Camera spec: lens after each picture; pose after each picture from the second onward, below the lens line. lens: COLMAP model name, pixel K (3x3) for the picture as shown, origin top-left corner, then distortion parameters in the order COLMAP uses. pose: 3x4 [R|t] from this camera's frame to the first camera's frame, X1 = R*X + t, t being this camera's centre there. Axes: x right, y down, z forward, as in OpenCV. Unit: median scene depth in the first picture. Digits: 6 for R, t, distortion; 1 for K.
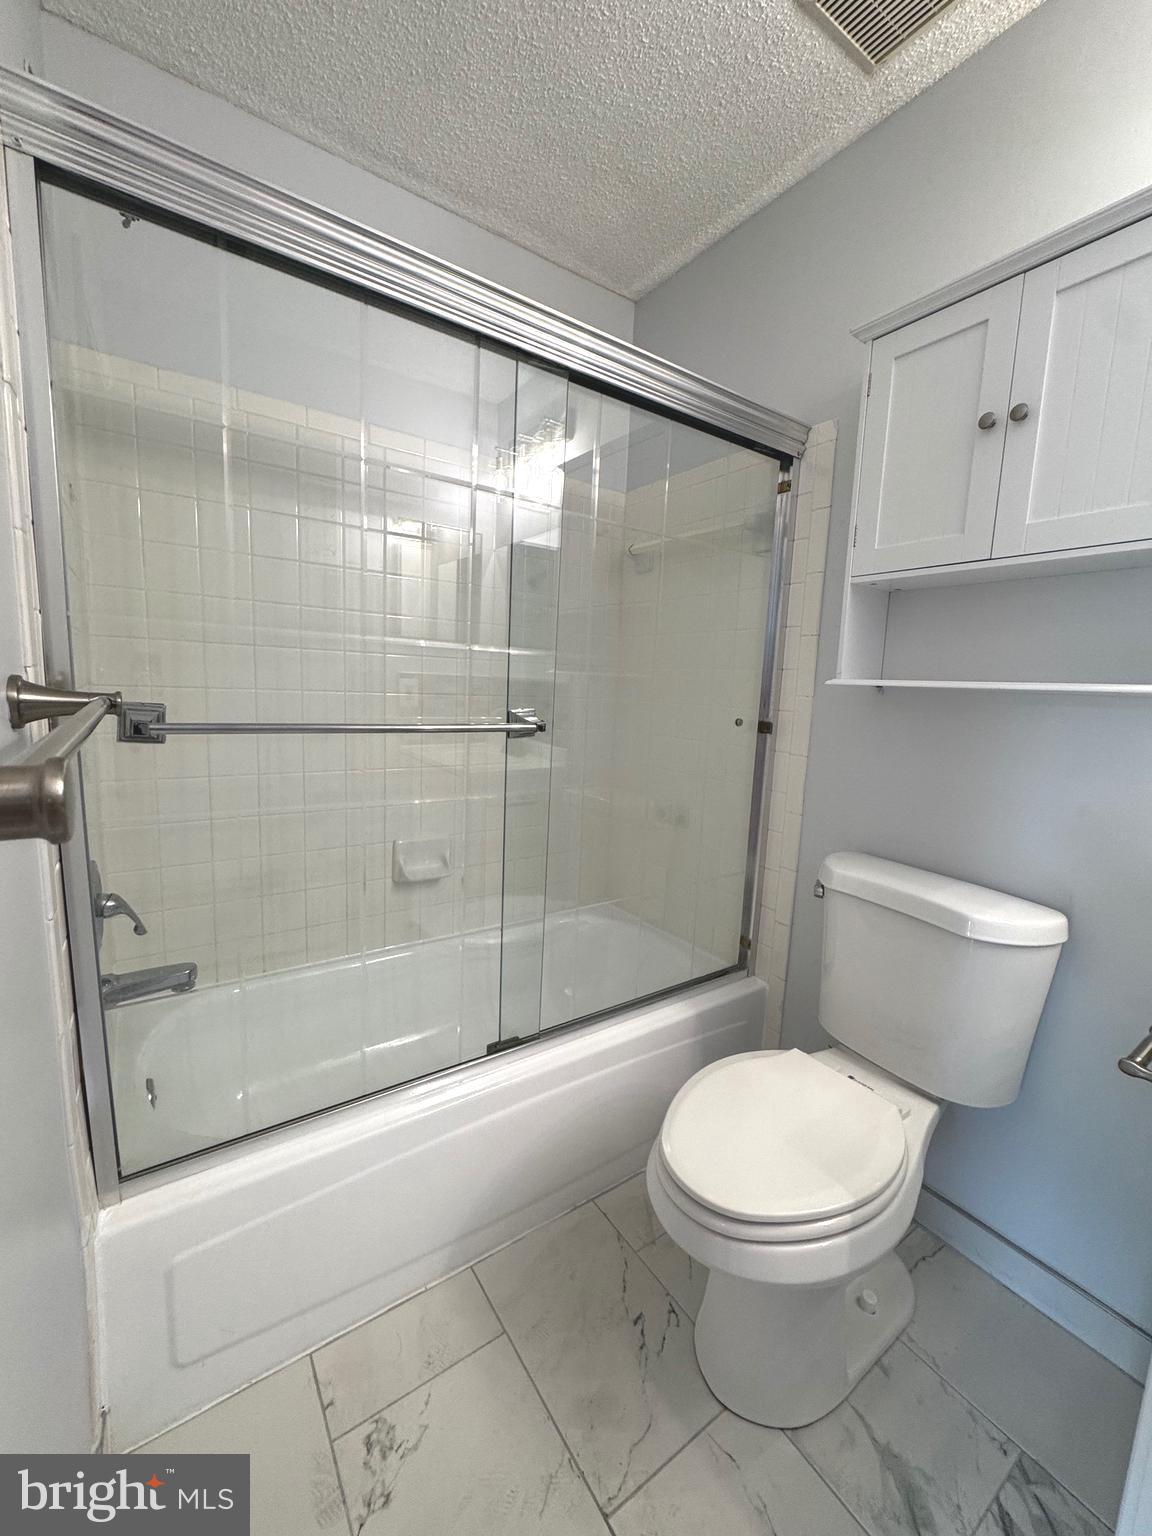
lens RADIAL K [[611.3, 0, 591.0], [0, 611.3, 768.0], [0, 0, 1]] dist [-0.002891, 0.000716]
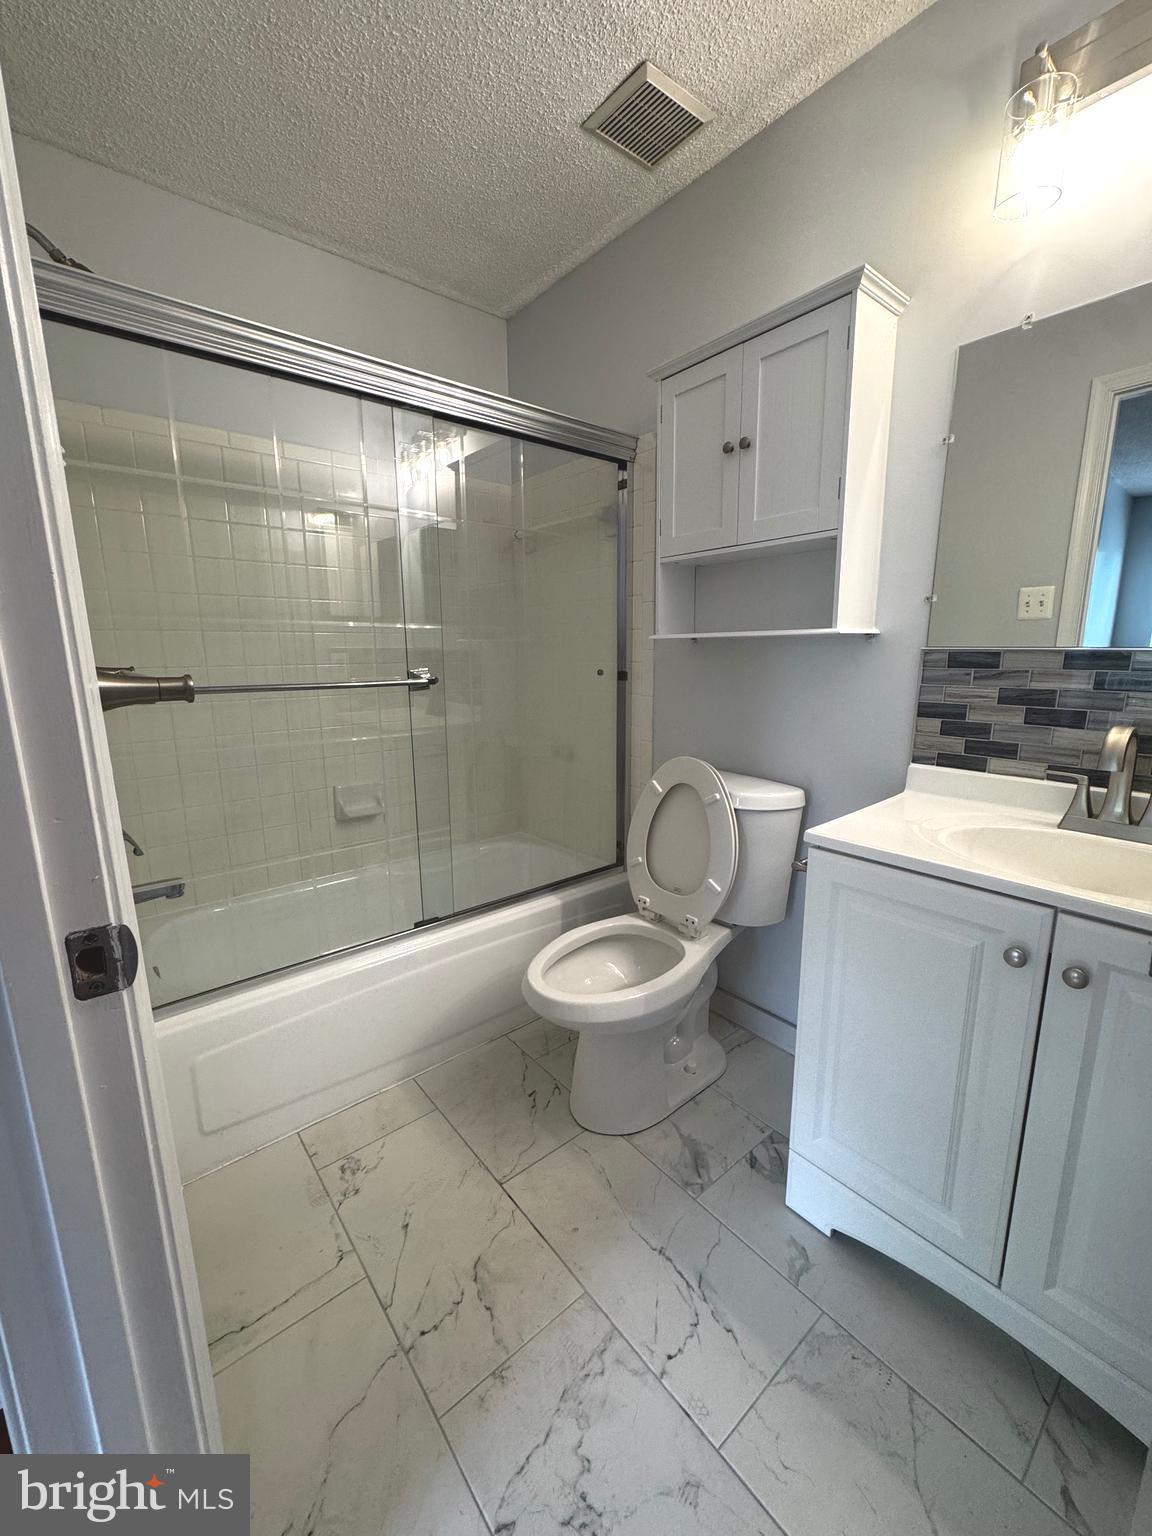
lens RADIAL K [[611.3, 0, 589.0], [0, 611.3, 766.4], [0, 0, 1]] dist [-0.002891, 0.000716]
pose [[0.995333, -0.065408, 0.070955, 0.142940], [0.061558, 0.996579, 0.055147, 0.062452], [-0.074319, -0.050522, 0.995954, -0.356490]]
